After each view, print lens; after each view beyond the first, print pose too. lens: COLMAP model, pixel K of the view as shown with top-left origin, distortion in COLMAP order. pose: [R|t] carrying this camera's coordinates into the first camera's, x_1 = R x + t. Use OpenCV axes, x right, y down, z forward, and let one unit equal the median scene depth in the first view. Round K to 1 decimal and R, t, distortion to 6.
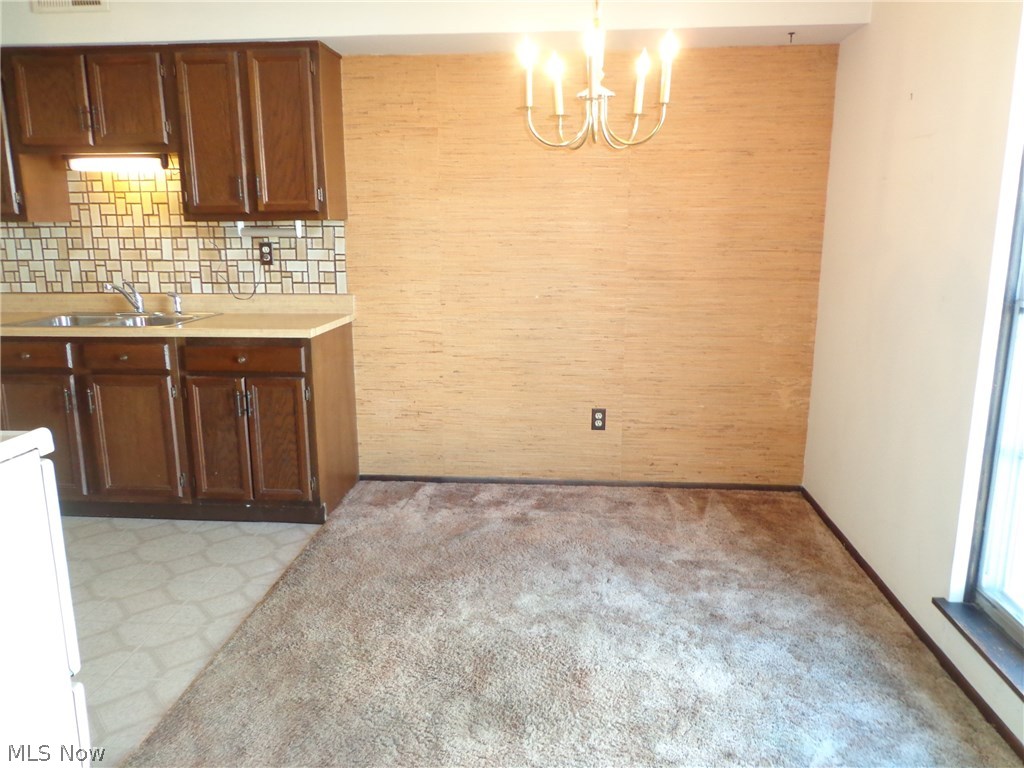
lens RADIAL K [[757.0, 0, 515.2], [0, 757.0, 383.2], [0, 0, 1]] dist [0.000150, 0.012395]
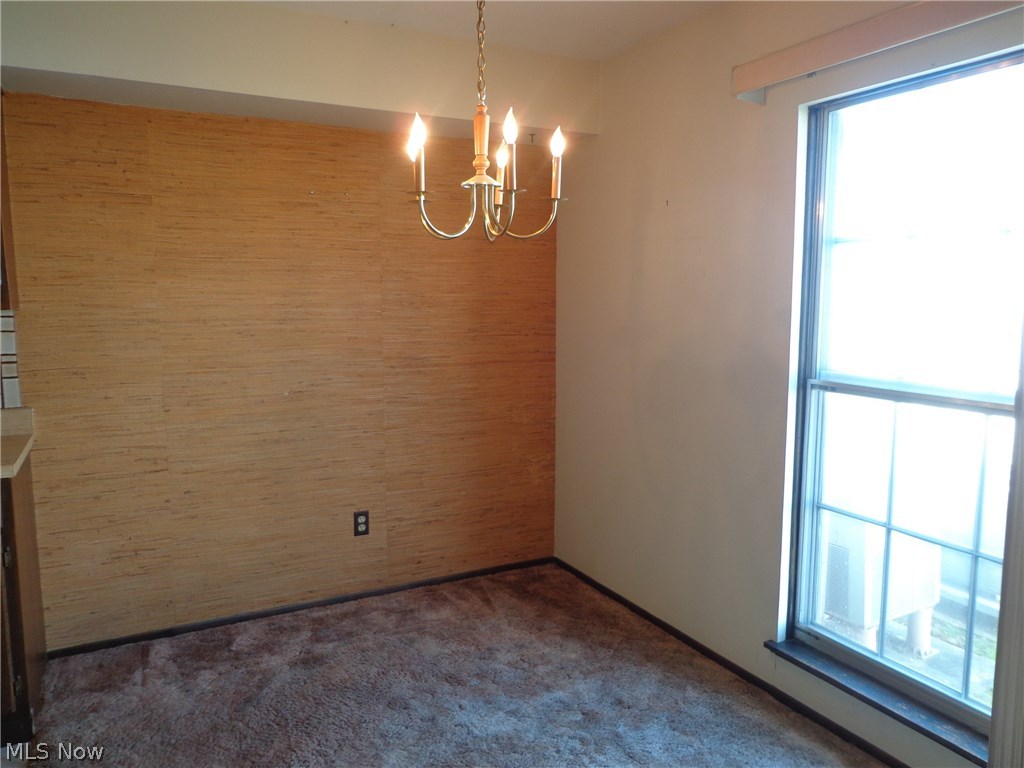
lens RADIAL K [[757.0, 0, 511.8], [0, 757.0, 385.5], [0, 0, 1]] dist [0.000150, 0.012395]
pose [[0.843453, -0.063047, 0.533491, -0.221308], [0.109502, 0.992417, -0.055841, -0.047723], [-0.525925, 0.105518, 0.843960, 0.133448]]
